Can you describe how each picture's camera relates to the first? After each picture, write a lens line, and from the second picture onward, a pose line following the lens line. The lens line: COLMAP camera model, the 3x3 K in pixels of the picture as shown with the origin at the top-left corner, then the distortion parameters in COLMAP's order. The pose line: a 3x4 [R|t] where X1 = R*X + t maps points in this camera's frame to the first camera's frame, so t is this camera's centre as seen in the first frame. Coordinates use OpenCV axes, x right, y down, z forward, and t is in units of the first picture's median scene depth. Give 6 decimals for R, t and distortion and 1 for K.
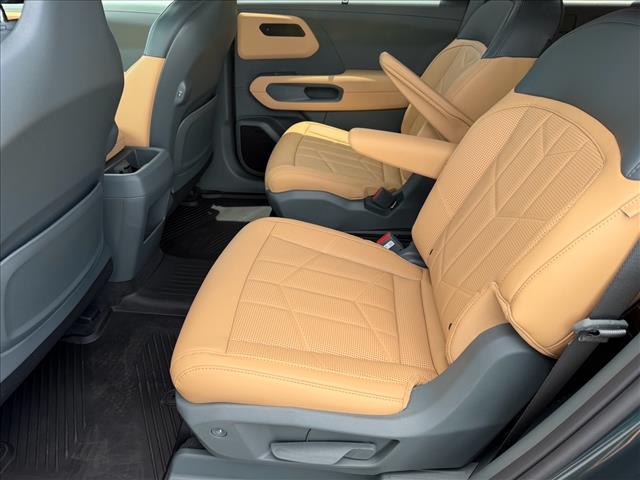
lens RADIAL K [[454.4, 0, 323.8], [0, 454.4, 240.6], [0, 0, 1]] dist [0.028009, -0.036684]
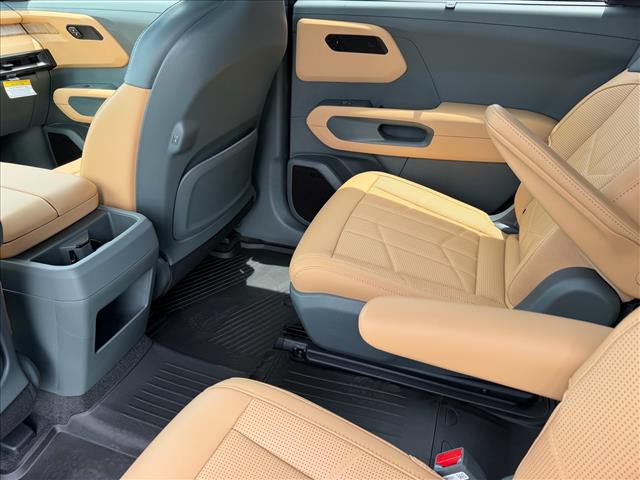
lens RADIAL K [[454.4, 0, 318.6], [0, 454.4, 245.7], [0, 0, 1]] dist [0.028009, -0.036684]
pose [[0.969776, 0.125487, -0.209253, 0.046406], [-0.123277, 0.992091, 0.023621, -0.174020], [0.210562, 0.002889, 0.977576, 0.319917]]
